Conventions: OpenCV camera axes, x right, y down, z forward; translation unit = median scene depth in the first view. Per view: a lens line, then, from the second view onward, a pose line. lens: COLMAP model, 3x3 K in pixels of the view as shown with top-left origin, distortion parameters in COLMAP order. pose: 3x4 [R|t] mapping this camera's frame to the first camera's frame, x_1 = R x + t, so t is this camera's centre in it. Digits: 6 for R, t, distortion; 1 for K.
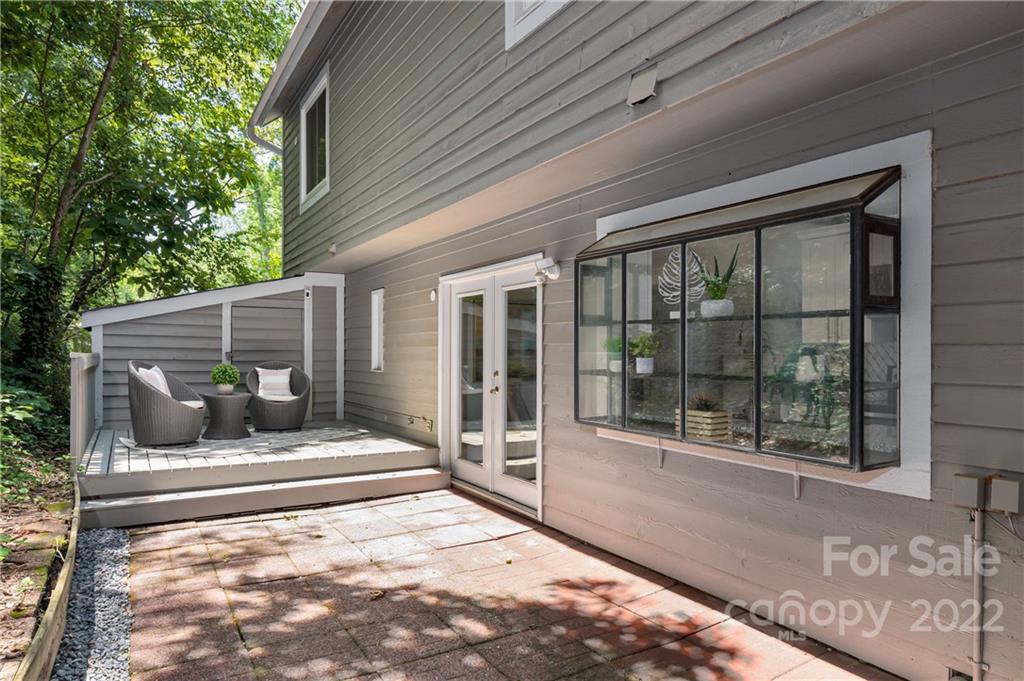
lens RADIAL K [[588.3, 0, 512.0], [0, 588.3, 346.9], [0, 0, 1]] dist [0.000102, -0.000001]
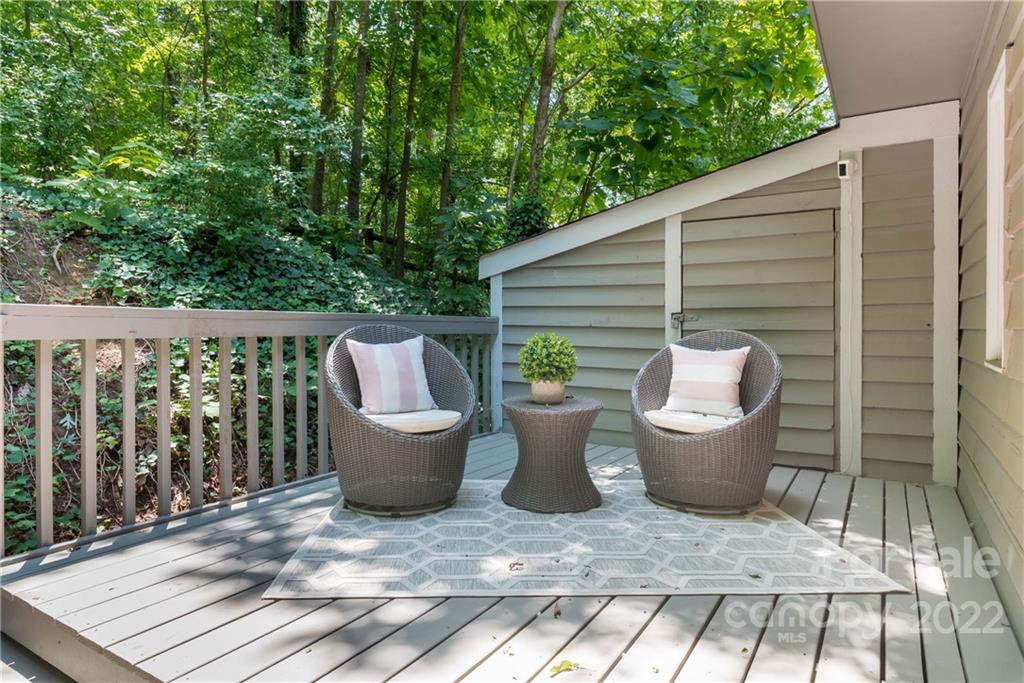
lens RADIAL K [[614.5, 0, 511.8], [0, 614.5, 338.9], [0, 0, 1]] dist [-0.003212, -0.000941]
pose [[0.426203, 0.014692, -0.904508, -0.058979], [0.010652, 0.999717, 0.021257, 0.018992], [0.904565, -0.018695, 0.425926, 0.644664]]
